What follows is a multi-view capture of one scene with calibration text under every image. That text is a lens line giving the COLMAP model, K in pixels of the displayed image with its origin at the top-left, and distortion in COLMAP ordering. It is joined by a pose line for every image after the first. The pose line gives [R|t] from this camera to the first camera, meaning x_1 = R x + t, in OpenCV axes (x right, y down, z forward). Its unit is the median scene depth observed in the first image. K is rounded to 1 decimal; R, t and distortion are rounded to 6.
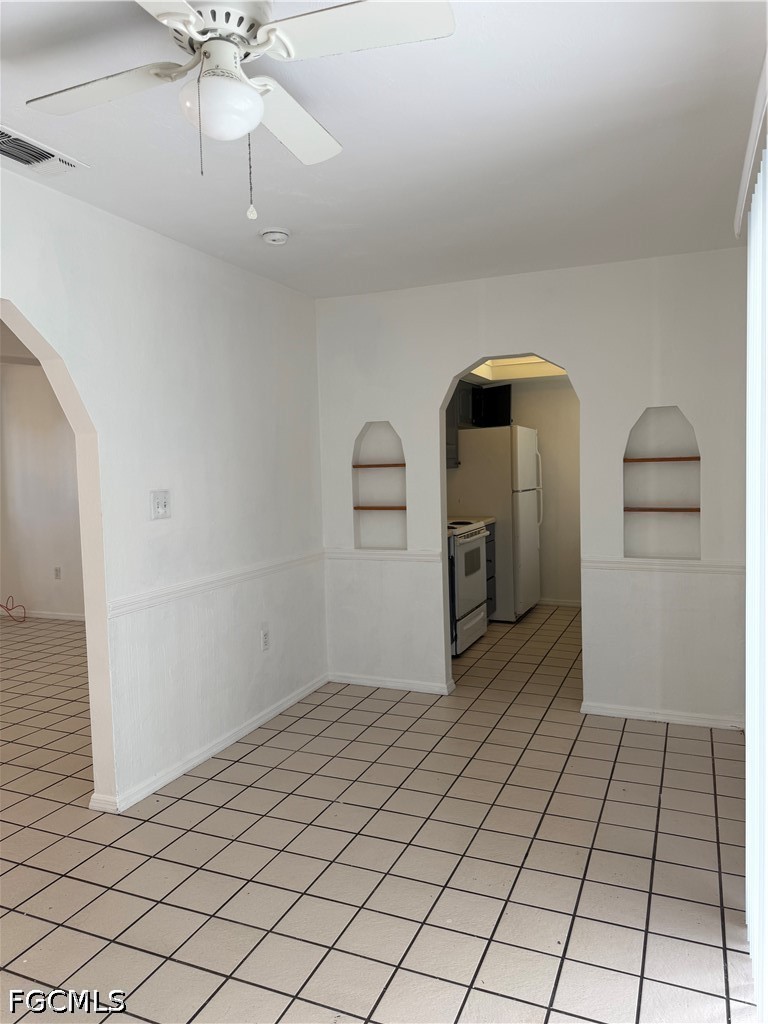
lens RADIAL K [[718.3, 0, 385.1], [0, 718.3, 504.1], [0, 0, 1]] dist [0.142085, -0.278187]
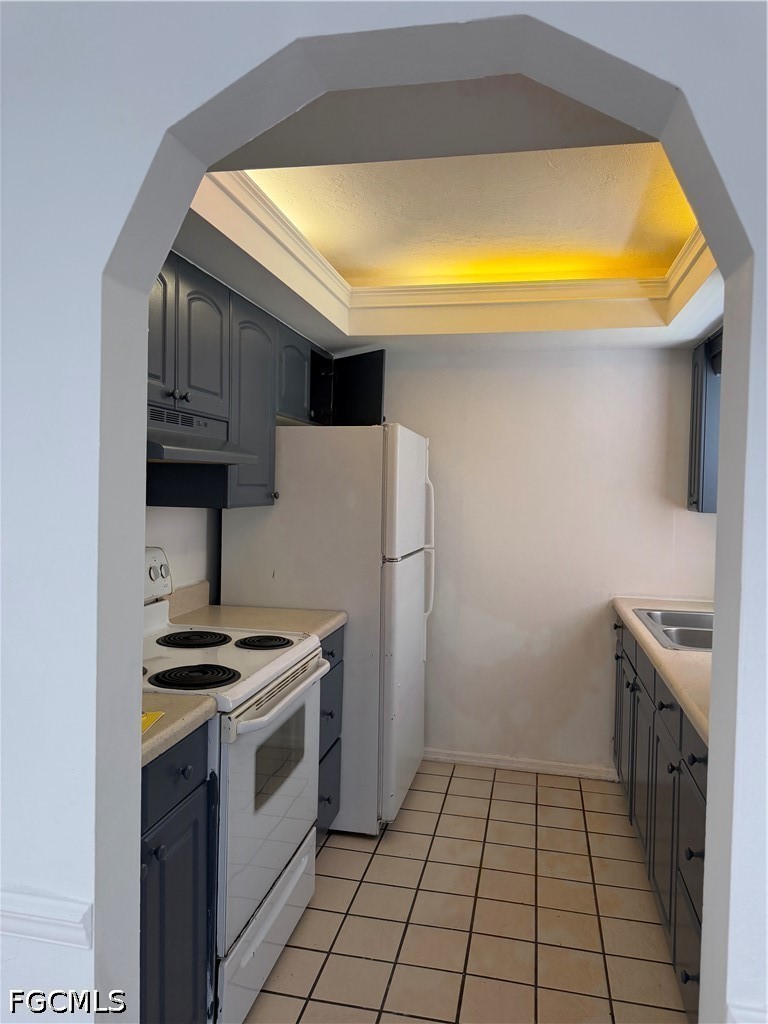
lens RADIAL K [[718.3, 0, 385.1], [0, 718.3, 504.1], [0, 0, 1]] dist [0.142085, -0.278187]
pose [[0.979899, 0.040358, 0.195368, 0.081139], [-0.033733, 0.998741, -0.037121, -0.036020], [-0.196620, 0.029784, 0.980027, 0.519966]]
